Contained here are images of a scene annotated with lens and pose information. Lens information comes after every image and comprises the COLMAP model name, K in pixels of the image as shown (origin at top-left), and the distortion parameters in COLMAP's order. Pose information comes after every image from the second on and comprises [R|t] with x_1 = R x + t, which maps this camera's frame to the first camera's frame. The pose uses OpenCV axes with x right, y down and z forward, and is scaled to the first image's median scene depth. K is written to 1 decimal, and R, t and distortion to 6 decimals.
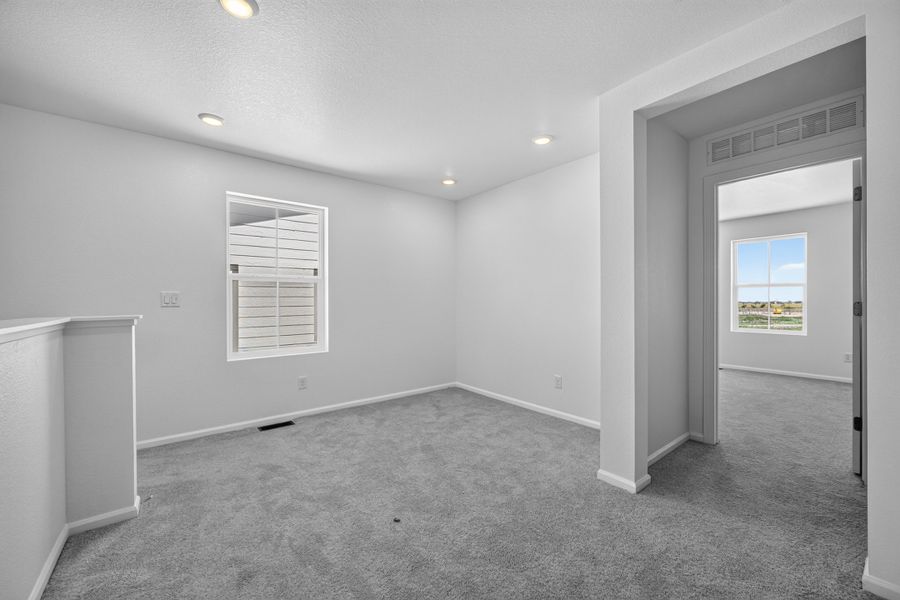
lens RADIAL K [[356.6, 0, 451.1], [0, 356.6, 304.8], [0, 0, 1]] dist [-0.002708, -0.000258]
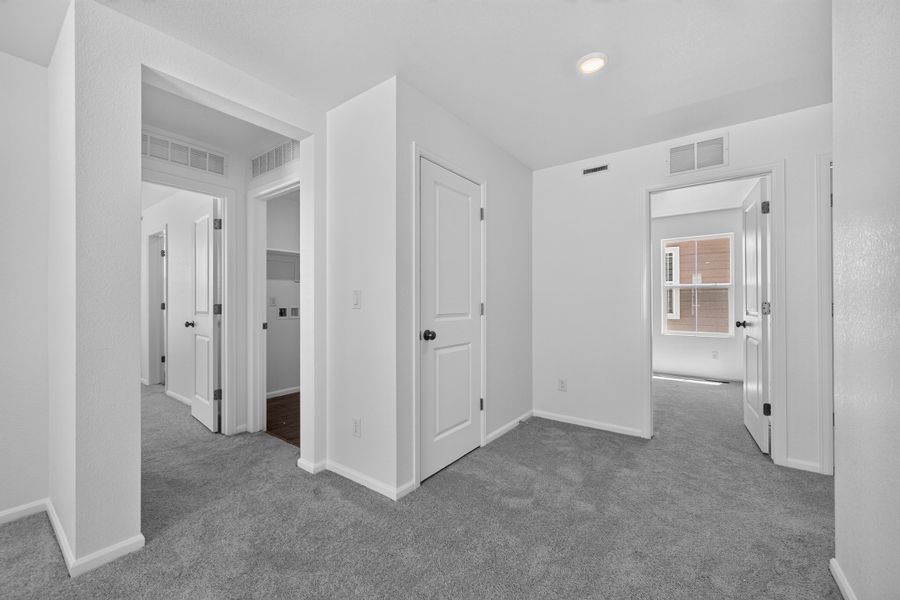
lens RADIAL K [[356.6, 0, 451.1], [0, 356.6, 304.8], [0, 0, 1]] dist [-0.002708, -0.000258]
pose [[-0.264772, -0.000727, 0.964311, -0.400047], [0.010804, 0.999935, 0.003721, -0.002536], [-0.964251, 0.011404, -0.264747, 0.508556]]
